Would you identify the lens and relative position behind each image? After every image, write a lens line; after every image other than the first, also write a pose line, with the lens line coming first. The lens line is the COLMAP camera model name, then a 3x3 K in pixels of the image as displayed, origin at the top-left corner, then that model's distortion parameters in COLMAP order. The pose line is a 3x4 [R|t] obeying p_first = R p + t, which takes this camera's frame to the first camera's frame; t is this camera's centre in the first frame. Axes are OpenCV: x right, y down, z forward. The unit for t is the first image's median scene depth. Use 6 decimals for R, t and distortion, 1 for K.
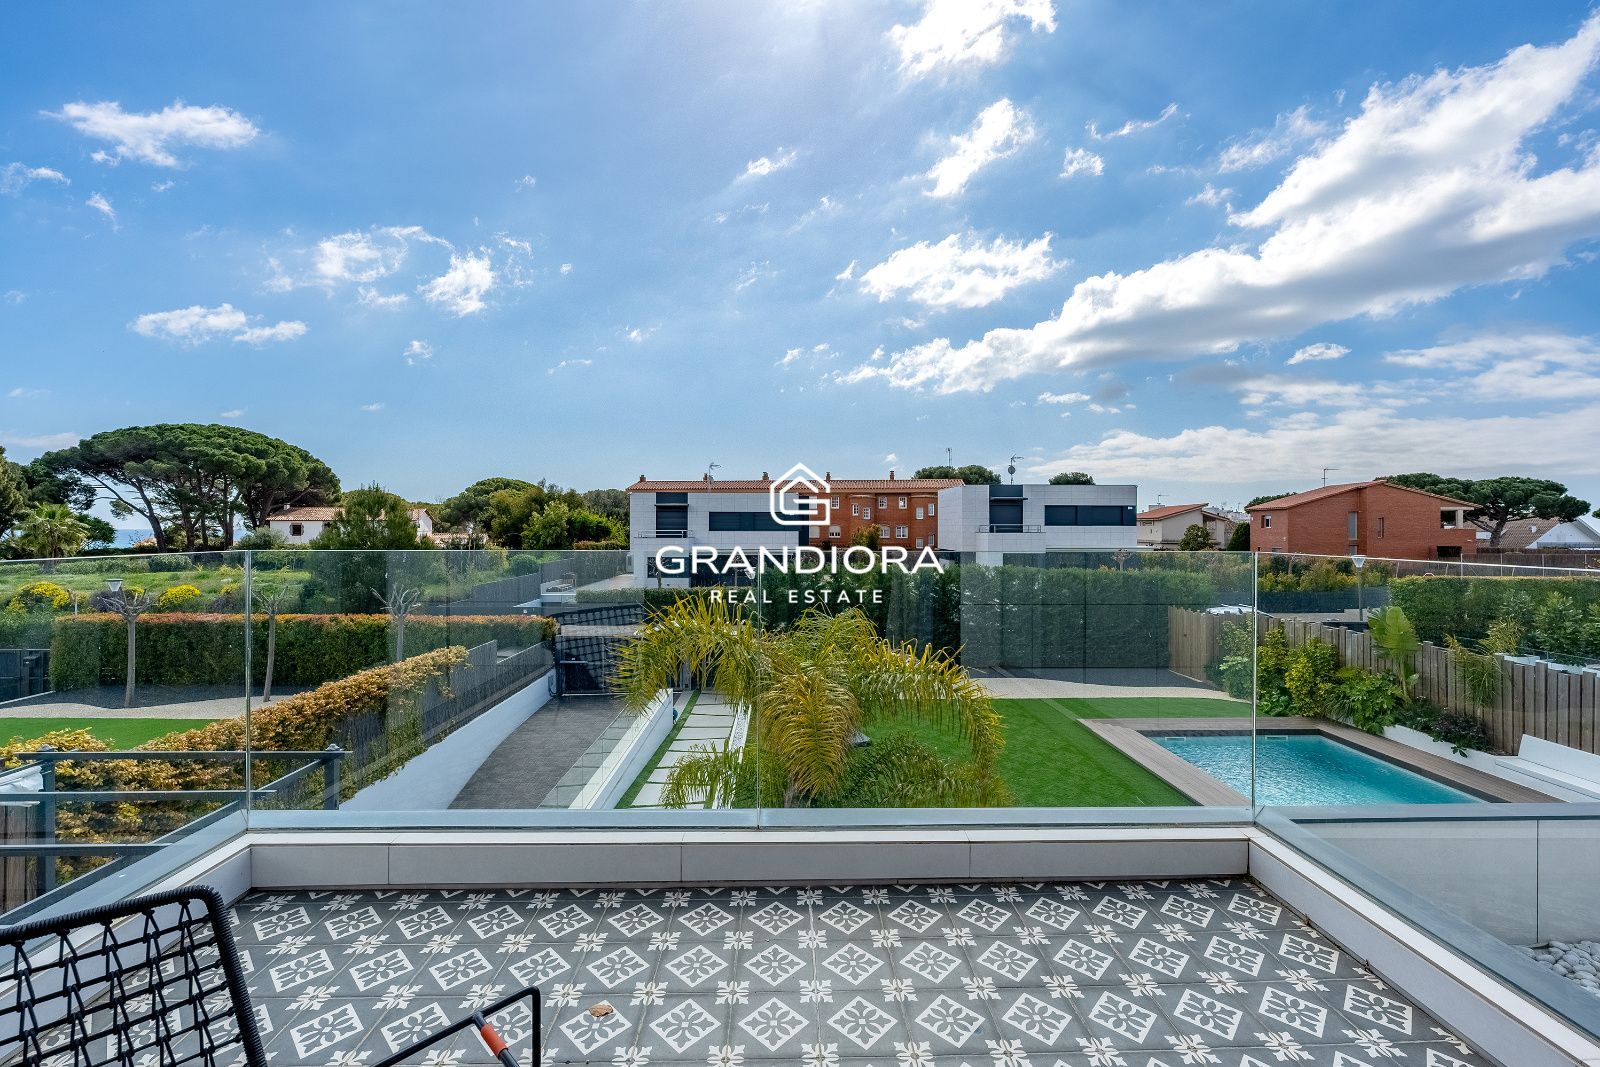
lens RADIAL K [[659.2, 0, 798.2], [0, 659.2, 532.0], [0, 0, 1]] dist [-0.005890, 0.000755]
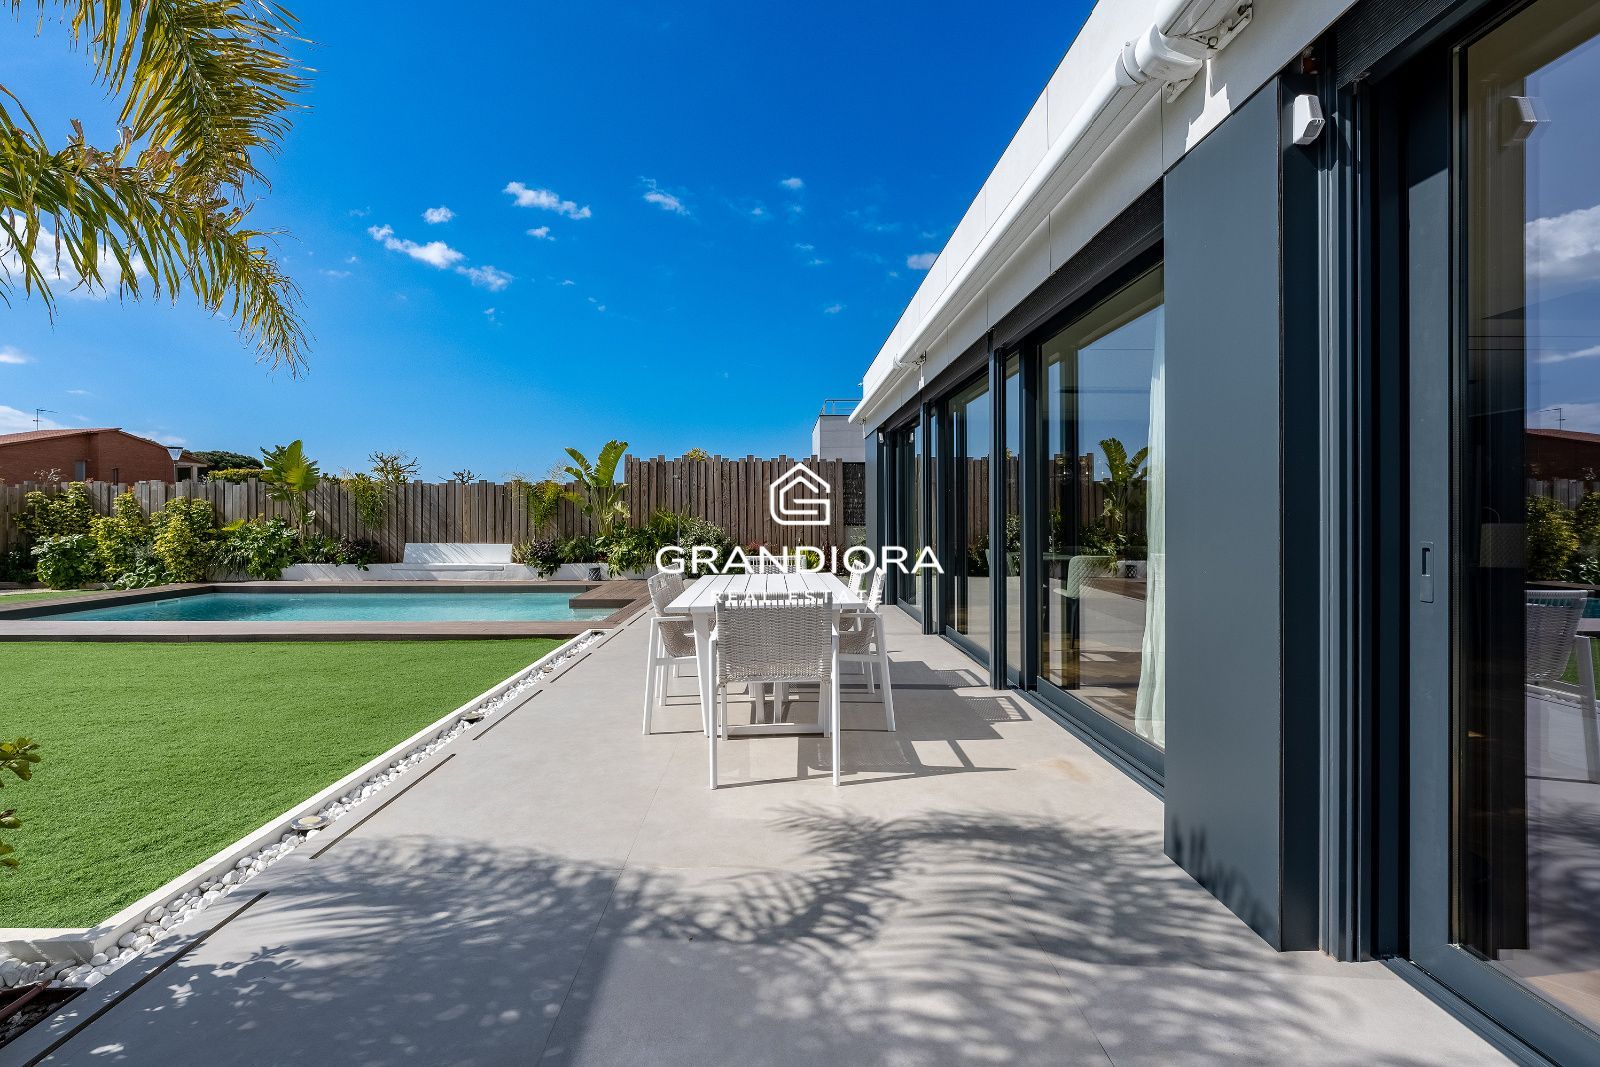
lens RADIAL K [[659.2, 0, 790.5], [0, 659.2, 502.7], [0, 0, 1]] dist [-0.005890, 0.000755]
pose [[0.002639, 0.022817, 0.999736, -0.017115], [0.012858, 0.999656, -0.022849, 0.075787], [-0.999914, 0.012915, 0.002345, 0.087001]]
